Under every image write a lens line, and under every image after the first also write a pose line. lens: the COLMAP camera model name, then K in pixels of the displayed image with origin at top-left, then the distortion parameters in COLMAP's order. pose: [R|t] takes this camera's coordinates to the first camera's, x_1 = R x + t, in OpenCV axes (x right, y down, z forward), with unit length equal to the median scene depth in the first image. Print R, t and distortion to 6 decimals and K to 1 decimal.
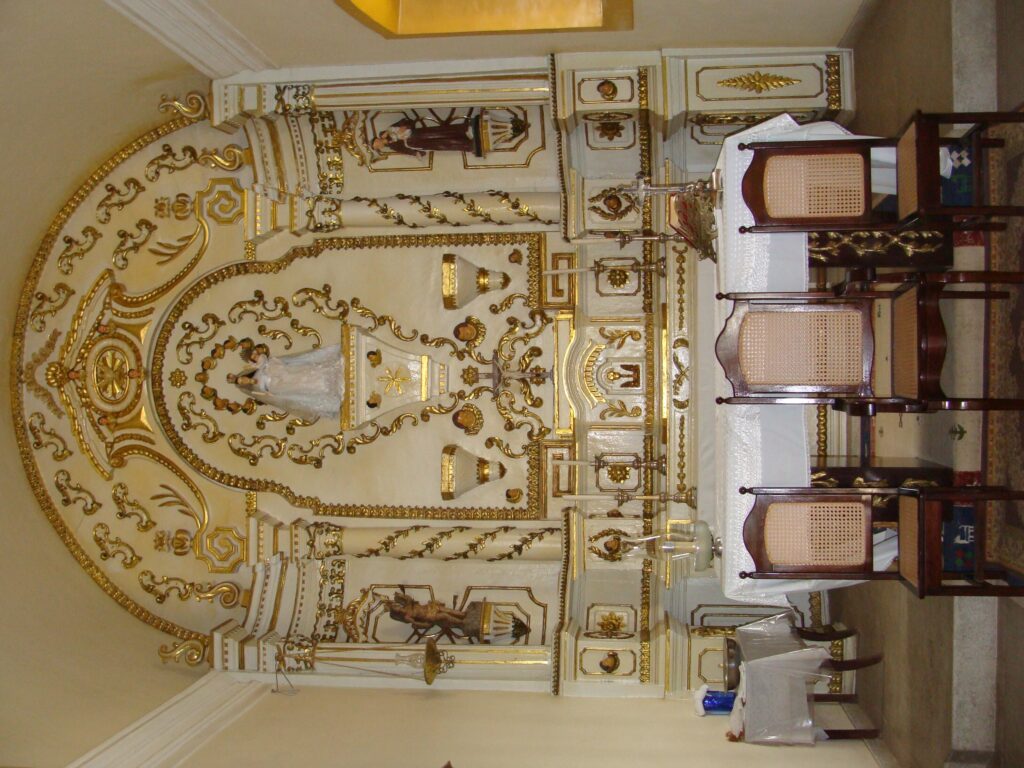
lens RADIAL K [[1156.8, 0, 503.6], [0, 1156.8, 385.3], [0, 0, 1]] dist [-0.155613, 0.000000]
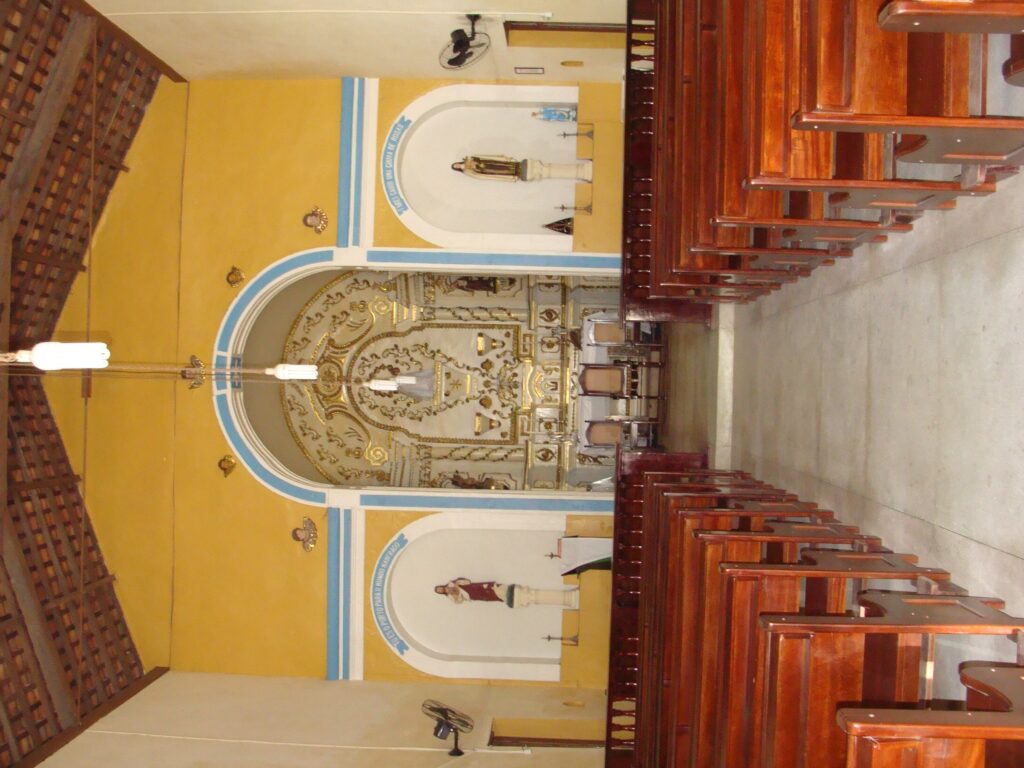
lens RADIAL K [[1156.8, 0, 515.4], [0, 1156.8, 385.2], [0, 0, 1]] dist [-0.155613, 0.000000]
pose [[0.997238, 0.028176, 0.068717, -0.134387], [-0.028290, 0.999600, 0.000690, -0.008870], [-0.068671, -0.002632, 0.997636, -1.374951]]
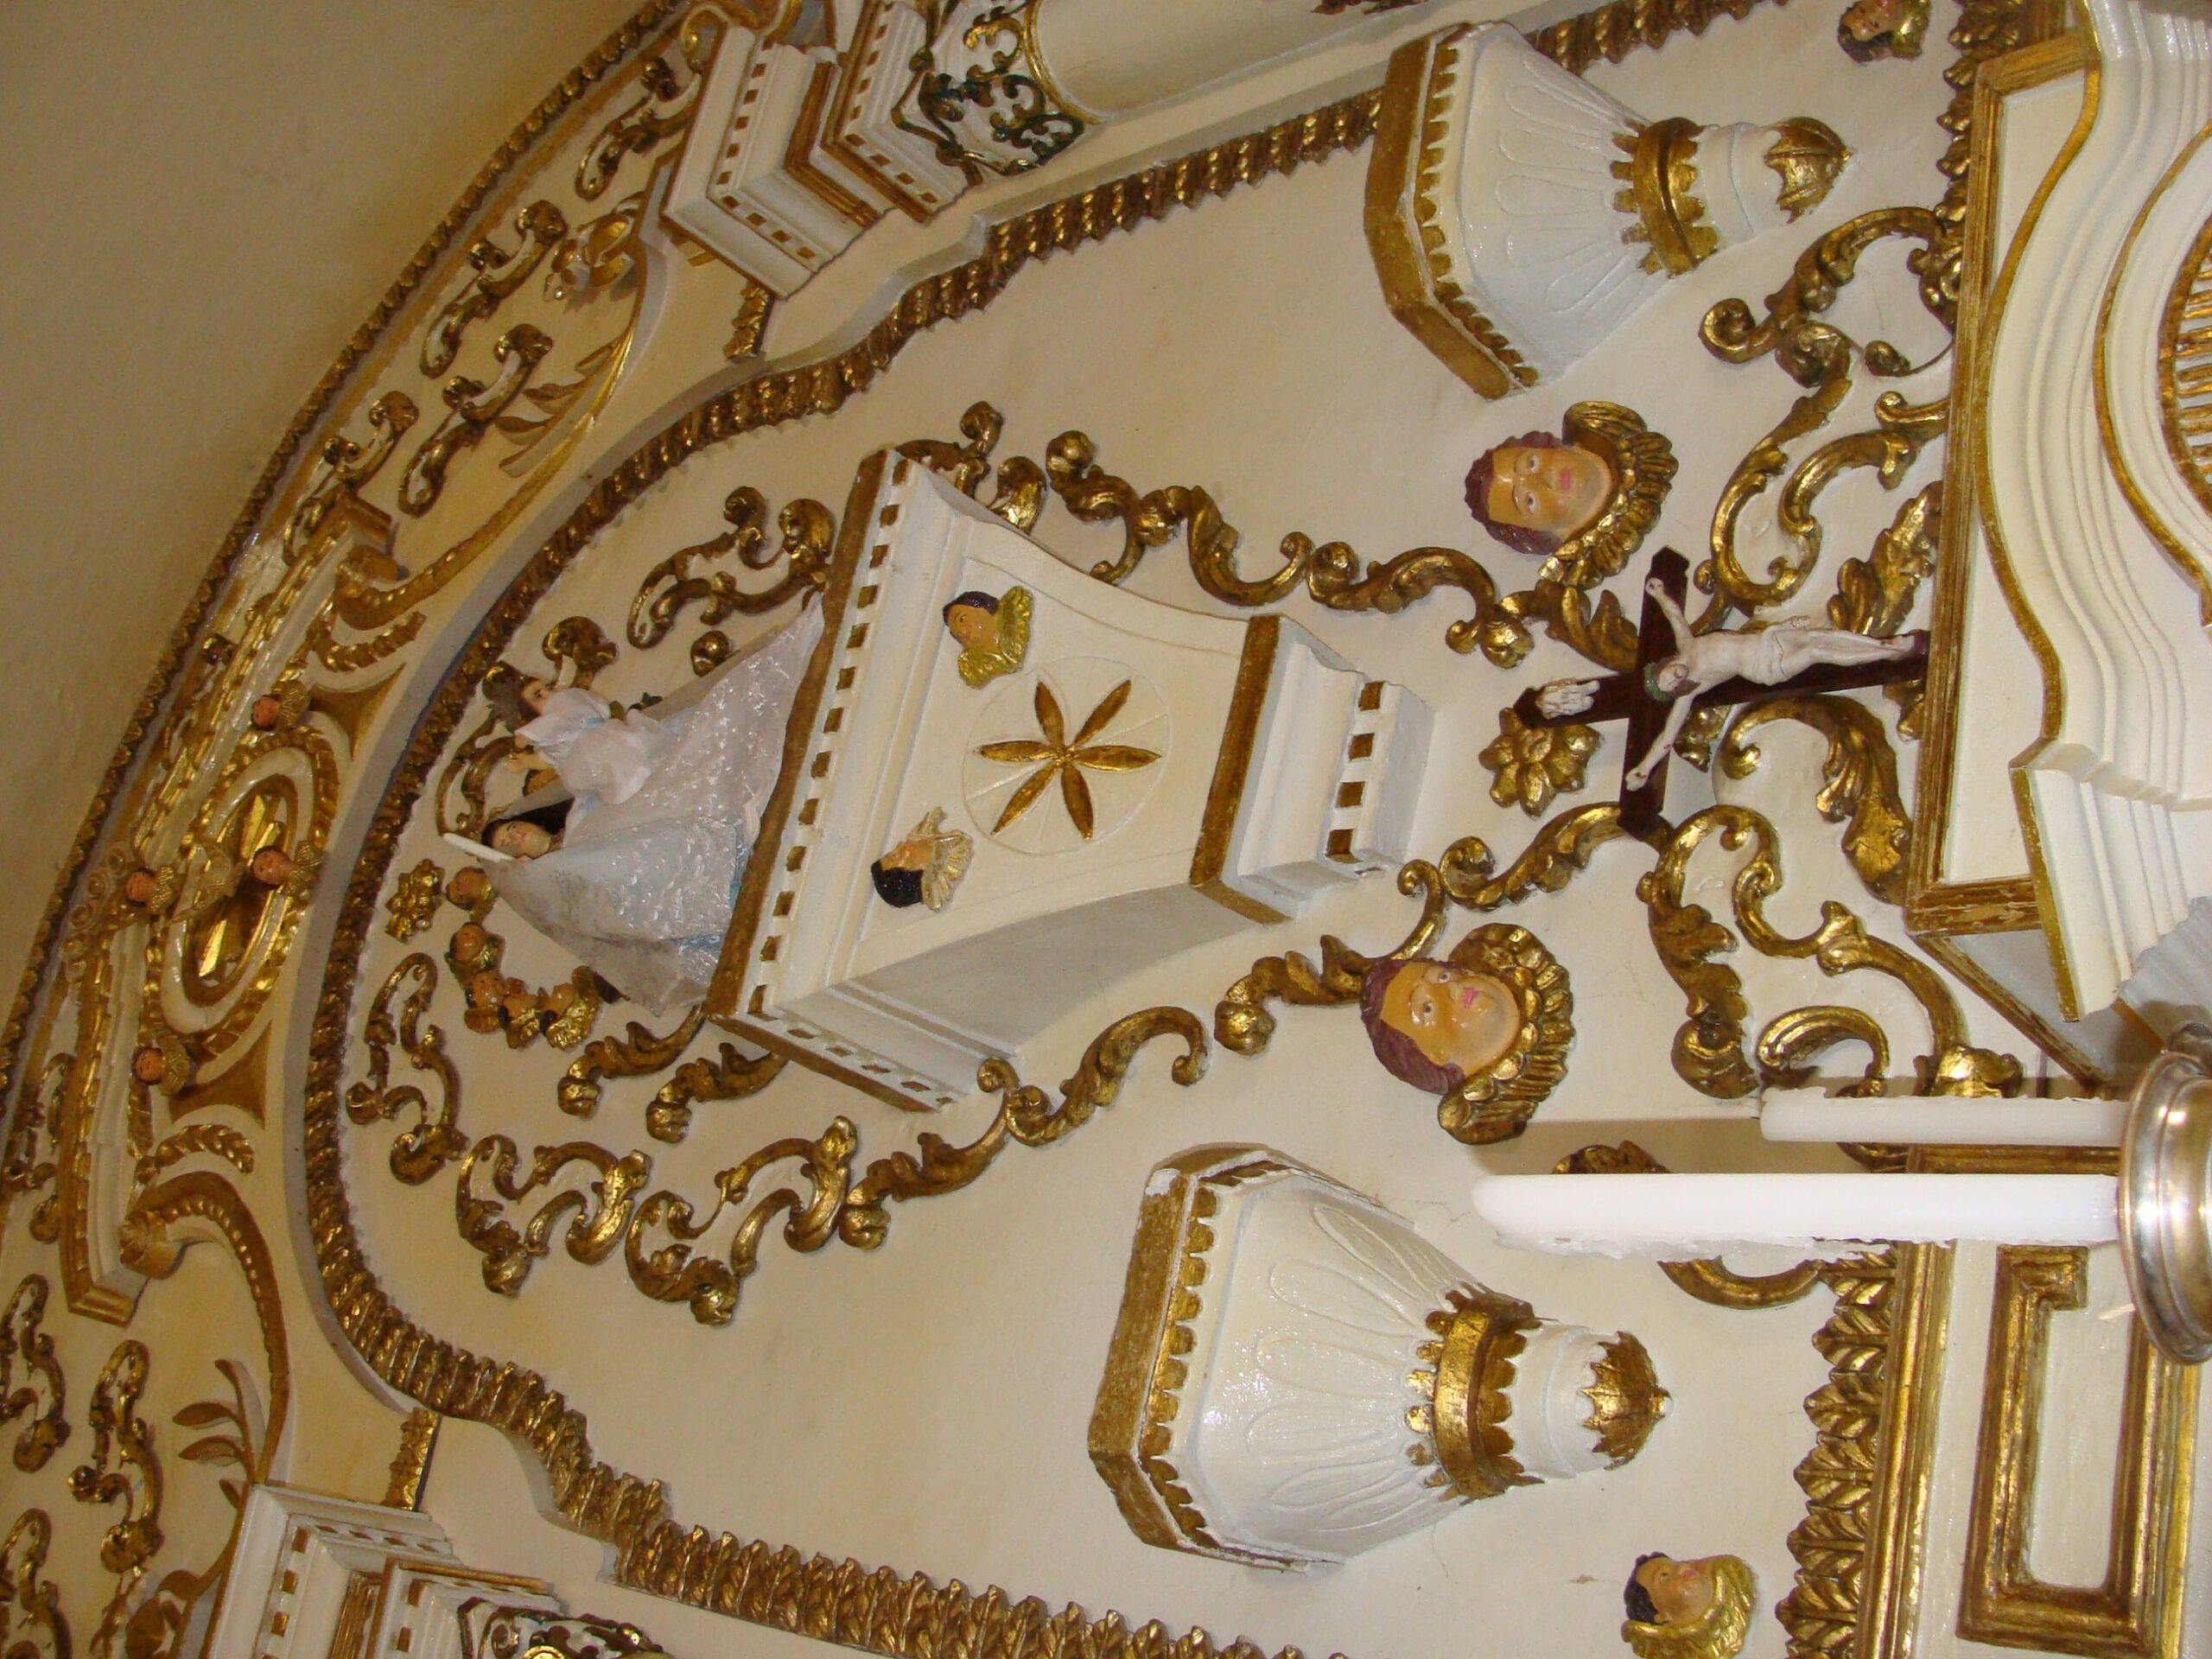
lens RADIAL K [[2498.8, 0, 1107.8], [0, 2498.8, 829.4], [0, 0, 1]] dist [-0.155613, 0.000000]
pose [[0.803689, -0.035029, -0.594018, 0.114512], [-0.199650, 0.924527, -0.324639, 0.114692], [0.560557, 0.379504, 0.736038, 0.742524]]
